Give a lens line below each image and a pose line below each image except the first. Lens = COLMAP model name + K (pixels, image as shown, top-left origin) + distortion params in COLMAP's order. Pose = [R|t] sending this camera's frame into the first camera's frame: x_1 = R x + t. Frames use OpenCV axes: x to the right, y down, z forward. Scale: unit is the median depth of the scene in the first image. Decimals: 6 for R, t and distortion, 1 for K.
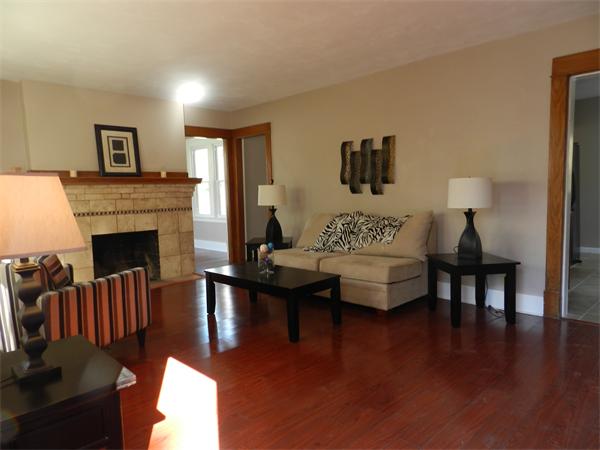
lens RADIAL K [[408.4, 0, 300.0], [0, 408.4, 225.0], [0, 0, 1]] dist [0.025559, -0.000717]
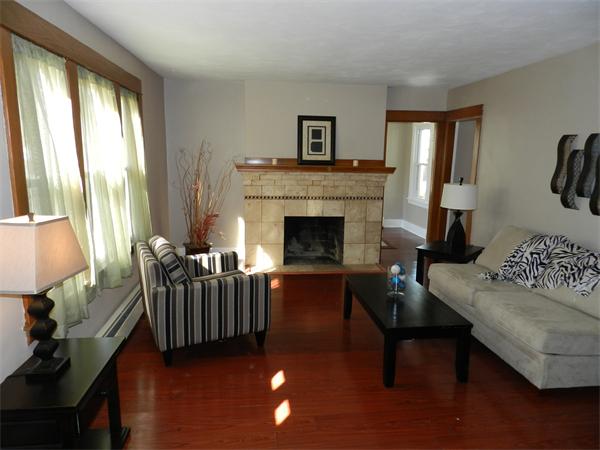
lens RADIAL K [[408.4, 0, 300.0], [0, 408.4, 225.0], [0, 0, 1]] dist [0.025559, -0.000717]
pose [[0.795425, 0.147290, -0.587882, 0.181572], [-0.094397, 0.988290, 0.119887, -0.086175], [0.598656, -0.039867, 0.800014, 0.120711]]
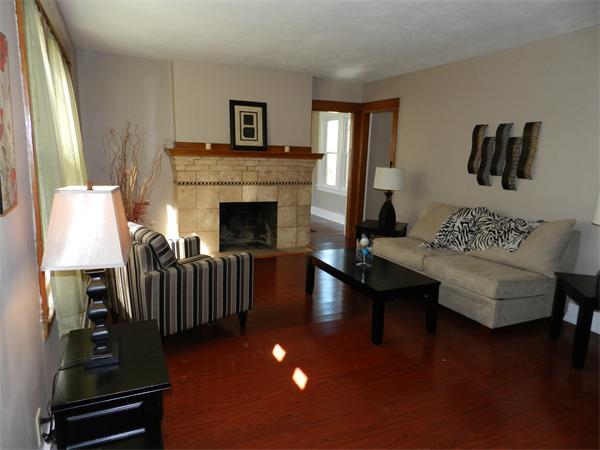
lens RADIAL K [[408.4, 0, 300.0], [0, 408.4, 225.0], [0, 0, 1]] dist [0.025559, -0.000717]
pose [[0.939731, 0.117670, -0.321030, 0.055610], [-0.087332, 0.990376, 0.107370, -0.050322], [0.330574, -0.072863, 0.940963, 0.026736]]
